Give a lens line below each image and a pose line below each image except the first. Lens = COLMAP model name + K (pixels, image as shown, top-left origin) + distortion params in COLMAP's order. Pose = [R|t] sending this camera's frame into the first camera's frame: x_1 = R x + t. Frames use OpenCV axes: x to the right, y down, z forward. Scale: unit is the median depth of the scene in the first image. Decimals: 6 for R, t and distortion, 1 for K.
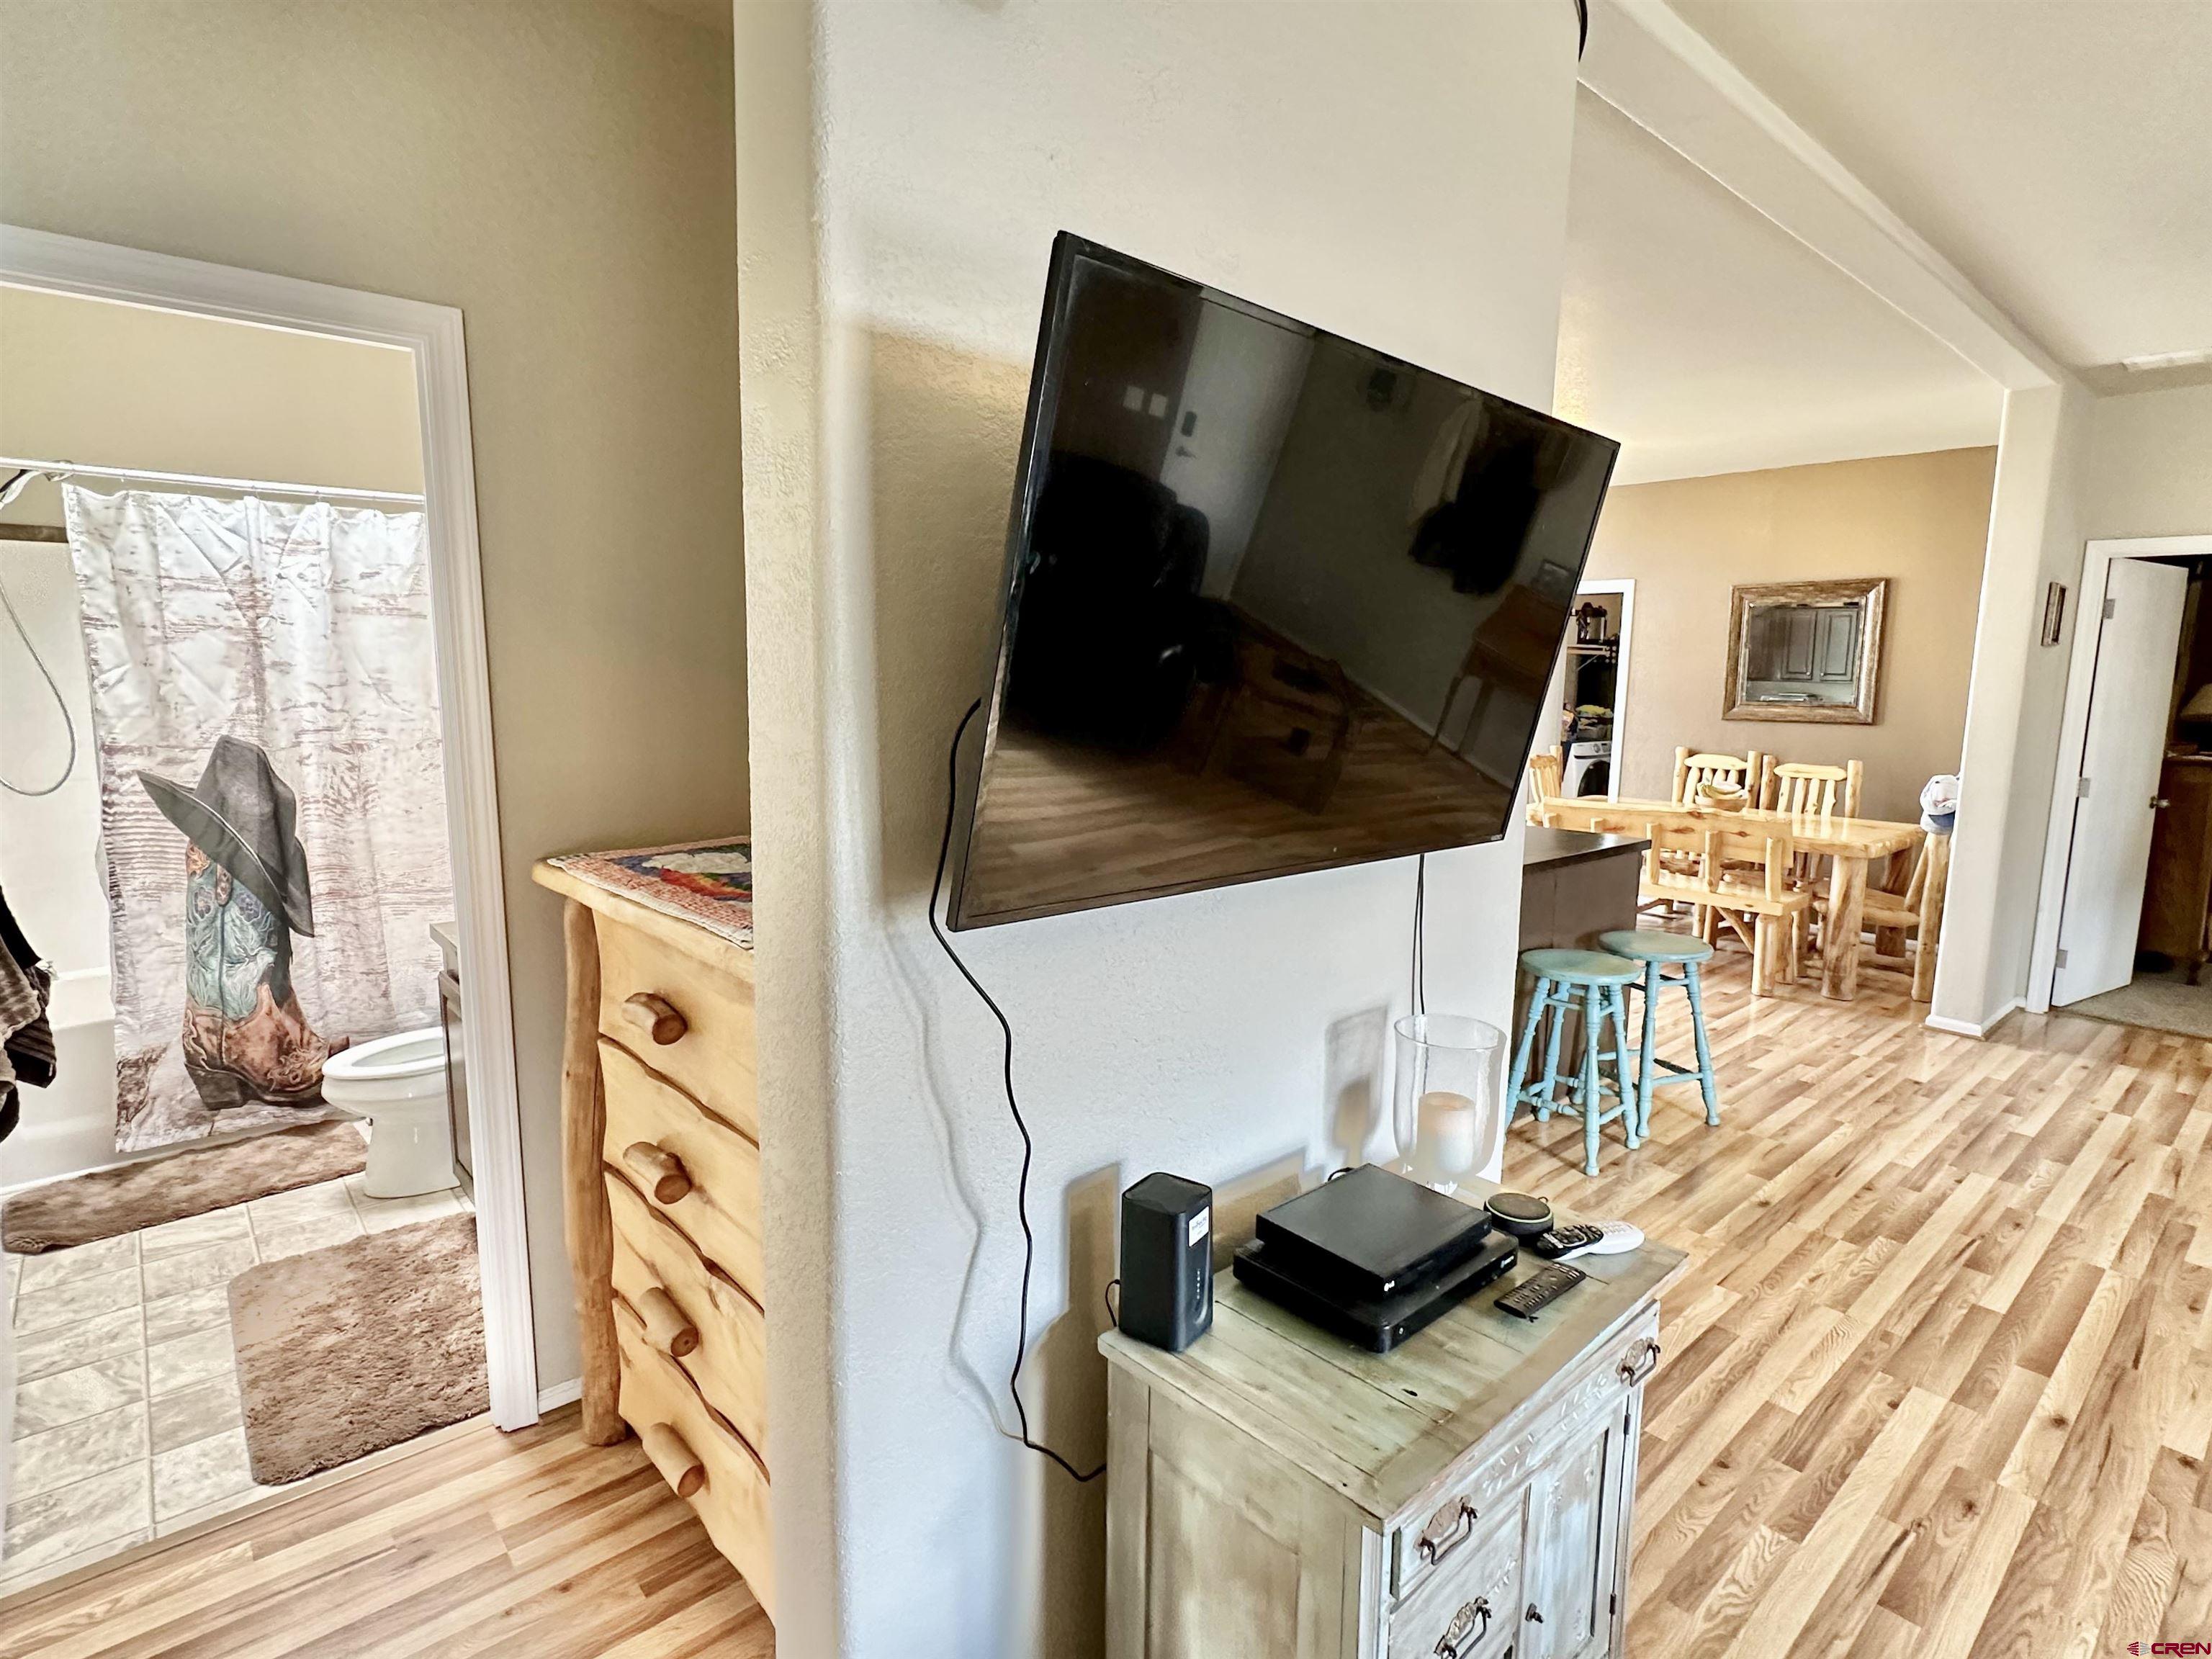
lens RADIAL K [[1129.5, 0, 1106.0], [0, 1129.5, 829.5], [0, 0, 1]] dist [0.003103, -0.001132]
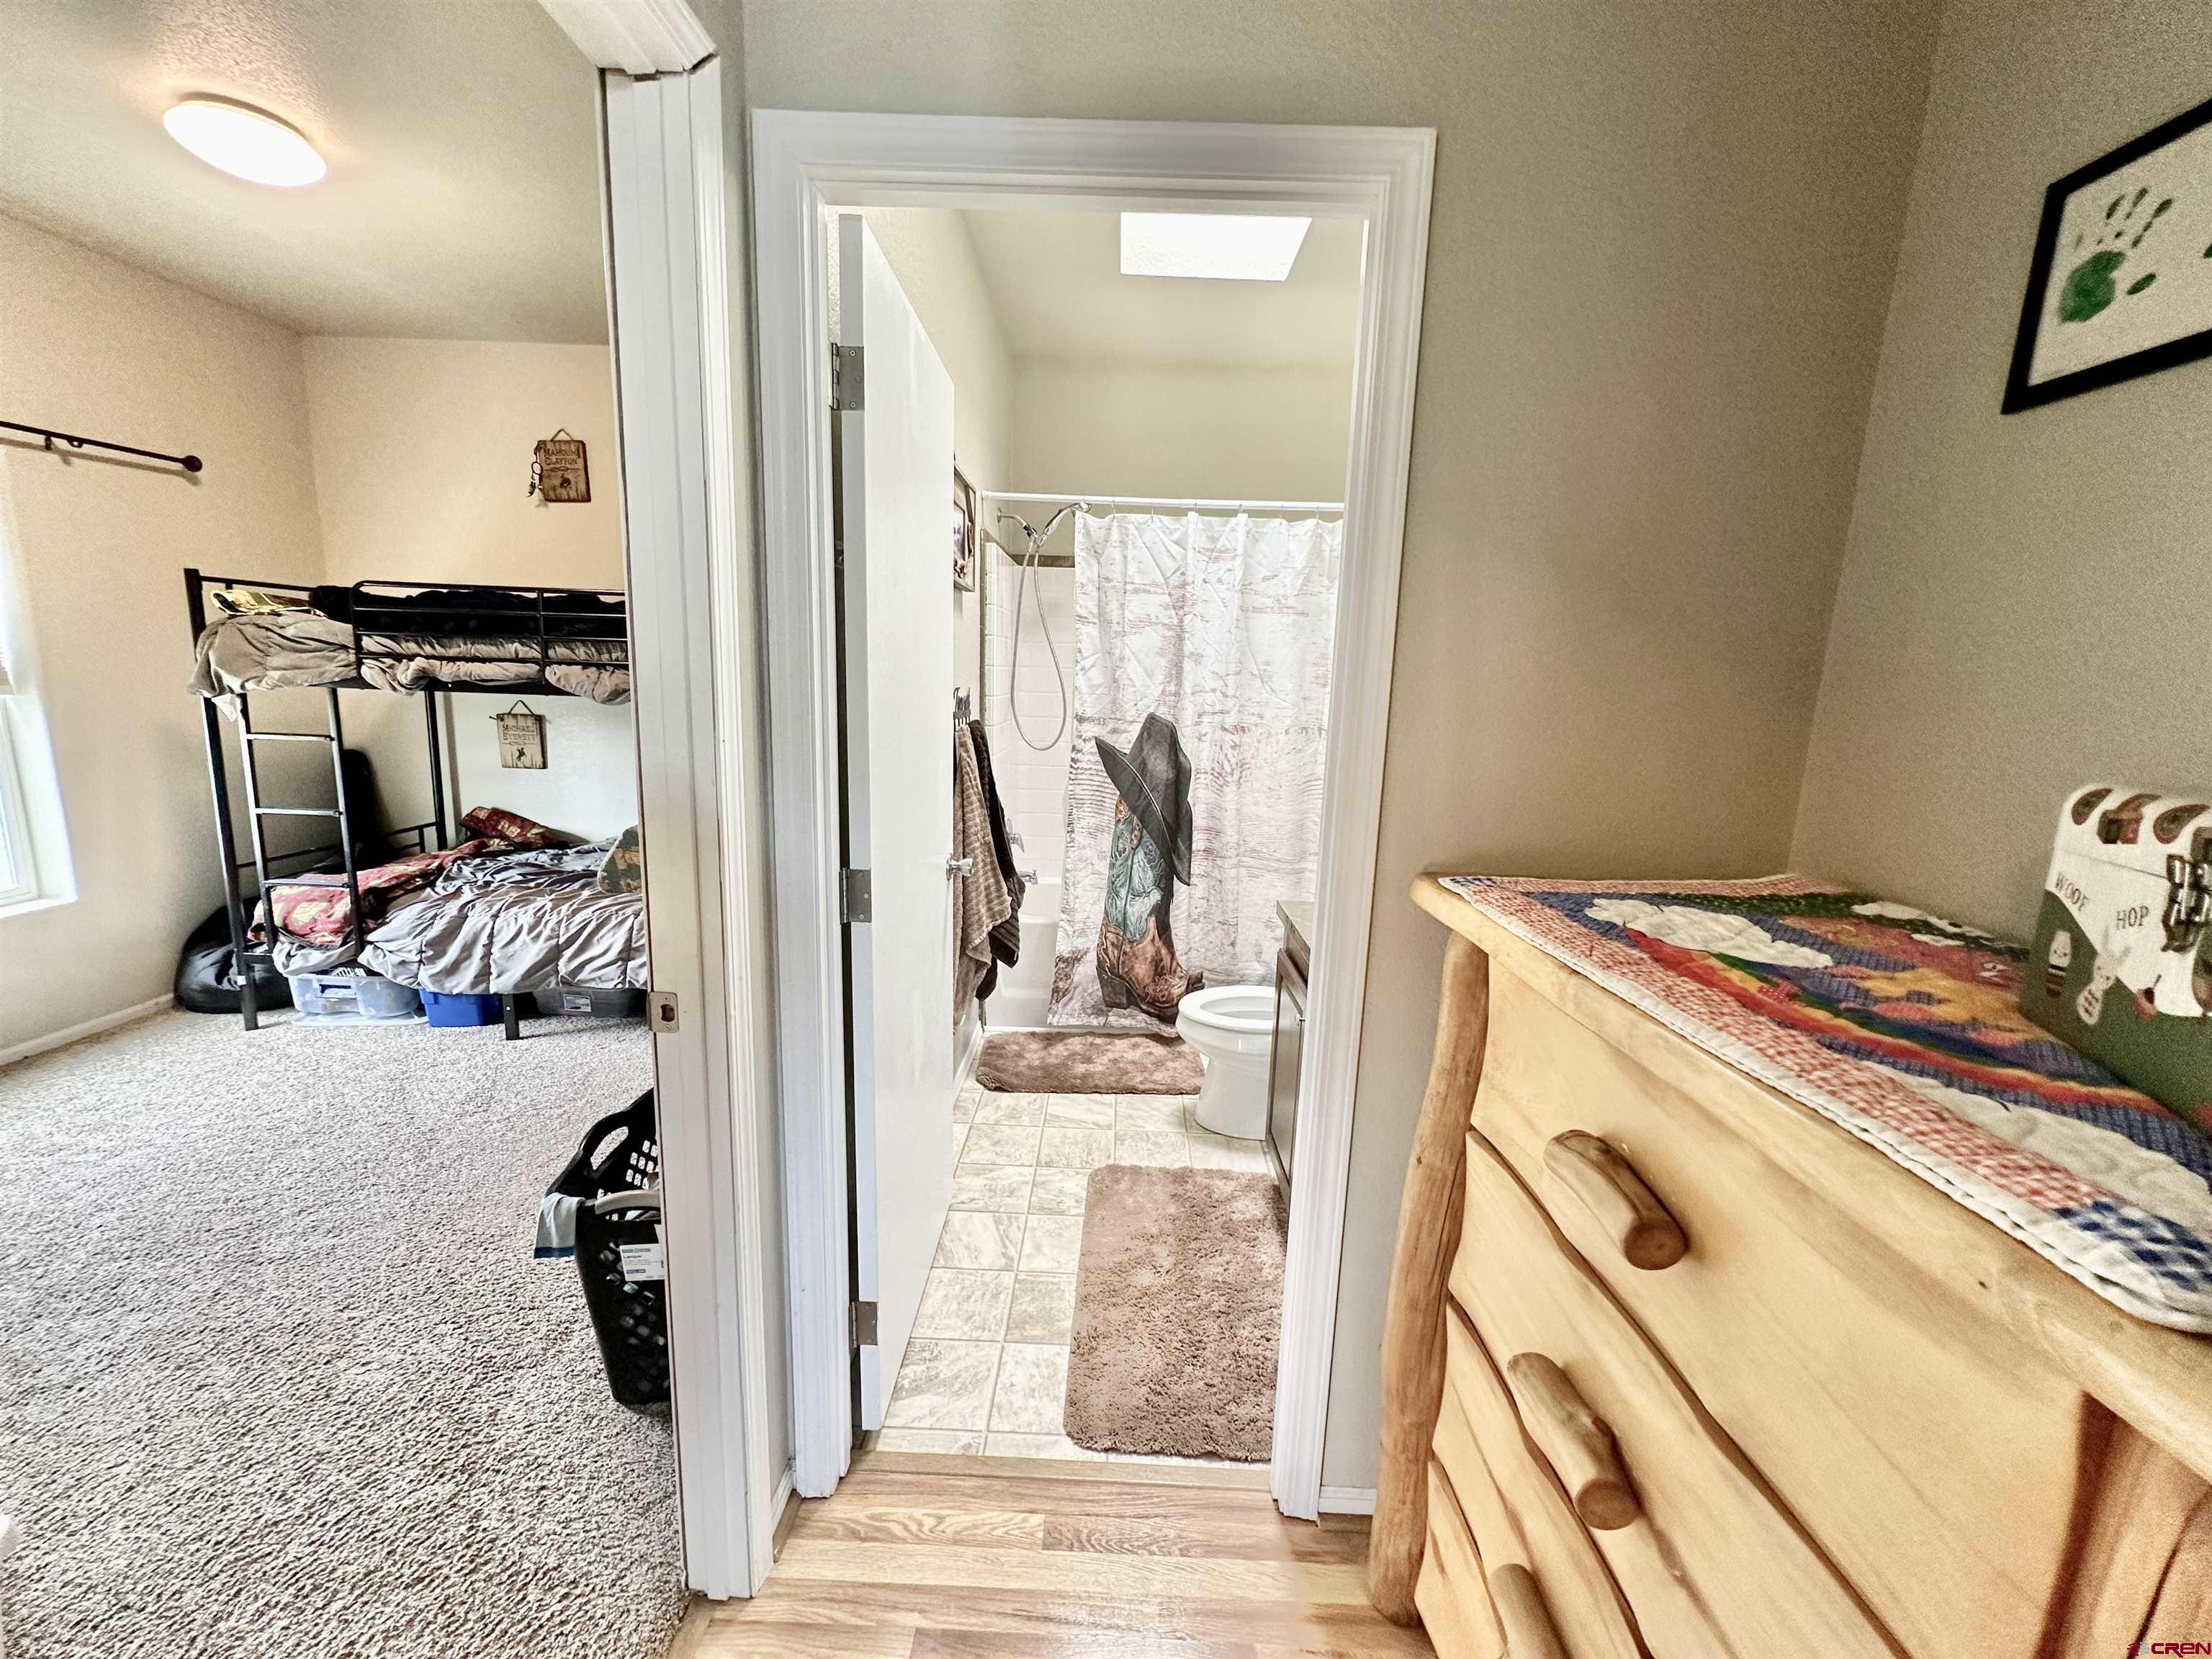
lens RADIAL K [[885.0, 0, 1106.0], [0, 885.0, 829.5], [0, 0, 1]] dist [-0.001574, -0.000024]
pose [[0.740559, 0.129359, -0.659423, -0.166925], [-0.121599, 0.990894, 0.057823, -0.007058], [0.660898, 0.037364, 0.749545, 0.253854]]
